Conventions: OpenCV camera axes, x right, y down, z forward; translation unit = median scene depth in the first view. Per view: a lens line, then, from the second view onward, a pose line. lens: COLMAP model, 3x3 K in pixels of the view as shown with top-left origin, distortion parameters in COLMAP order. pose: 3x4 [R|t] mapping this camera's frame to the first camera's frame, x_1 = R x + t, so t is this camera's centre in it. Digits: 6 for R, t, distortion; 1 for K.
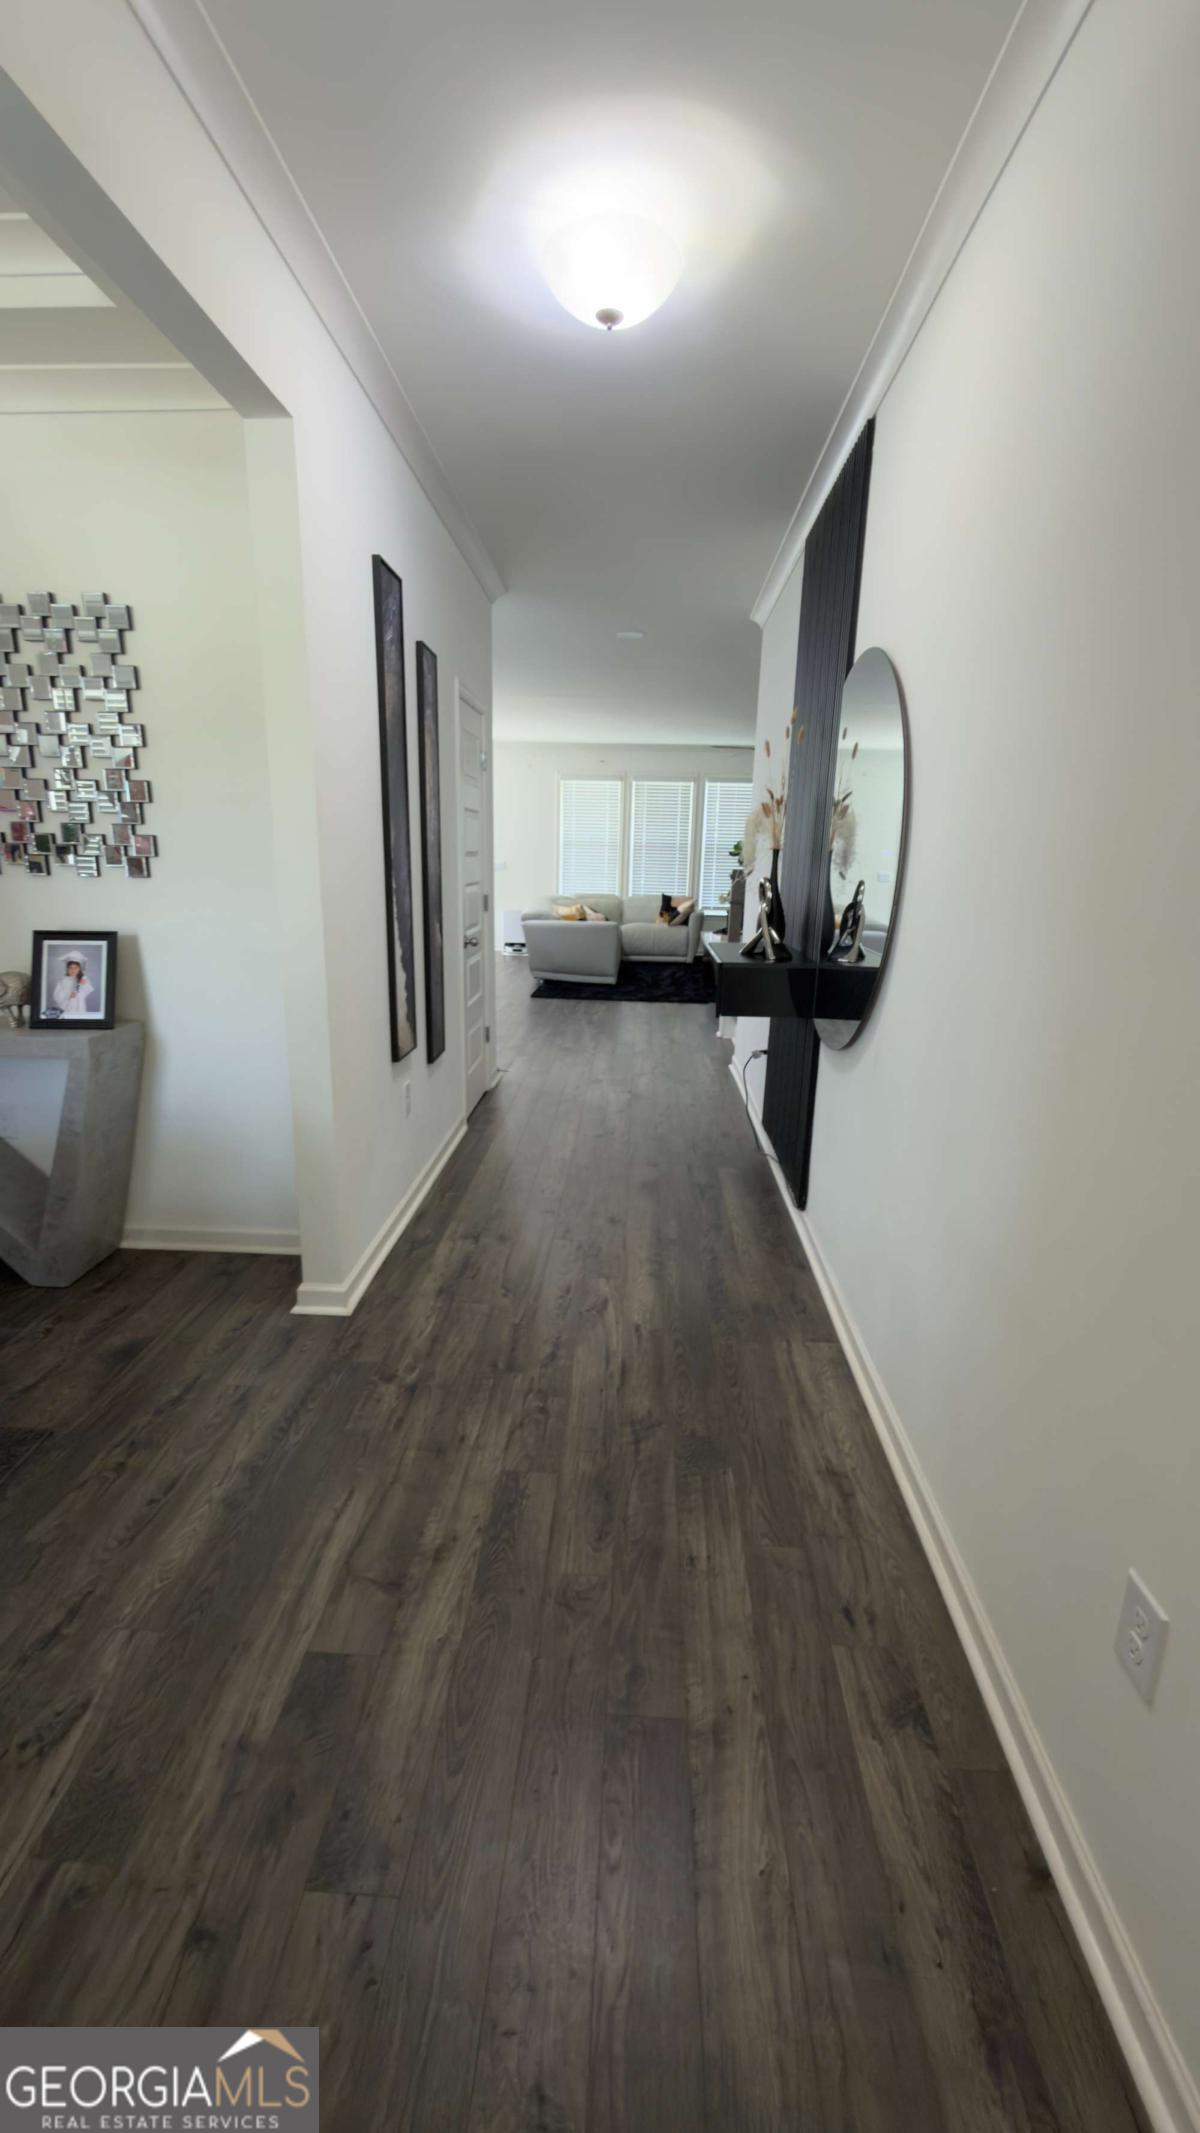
lens RADIAL K [[841.9, 0, 595.0], [0, 841.9, 1065.1], [0, 0, 1]] dist [-0.000120, 0.000758]
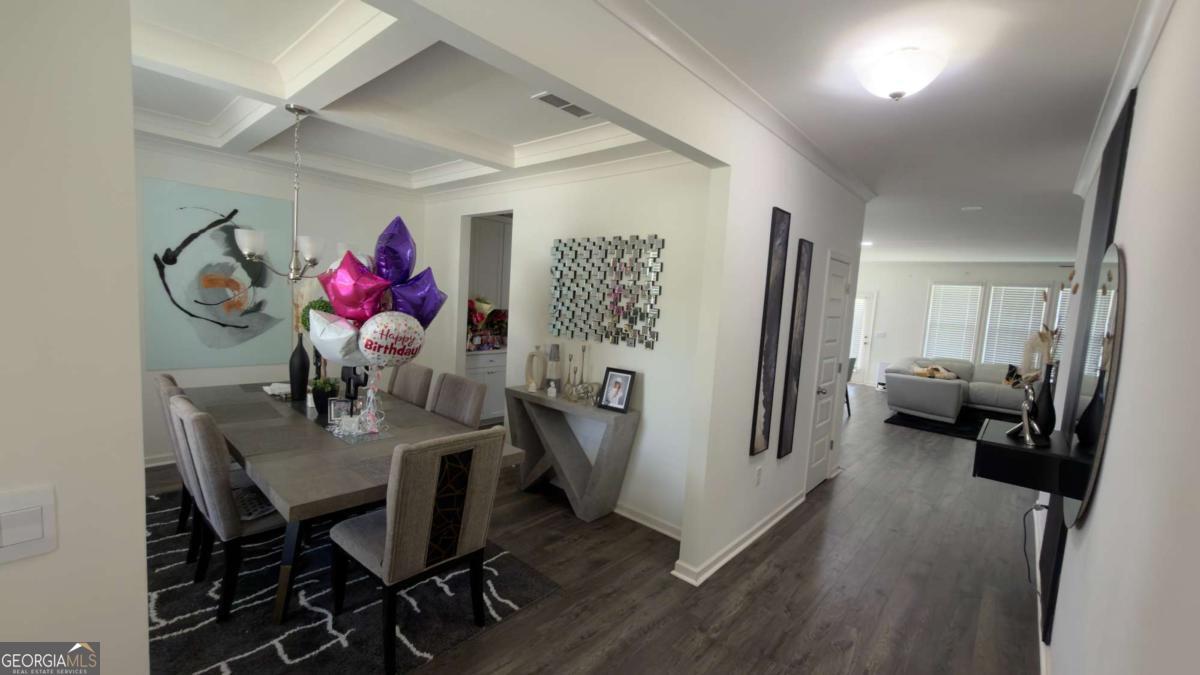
lens RADIAL K [[473.6, 0, 603.7], [0, 473.6, 341.4], [0, 0, 1]] dist [-0.000120, 0.000758]
pose [[0.782949, 0.085997, -0.616113, 0.132856], [-0.198222, 0.973263, -0.116051, -0.064395], [0.589660, 0.212990, 0.779061, -0.062055]]
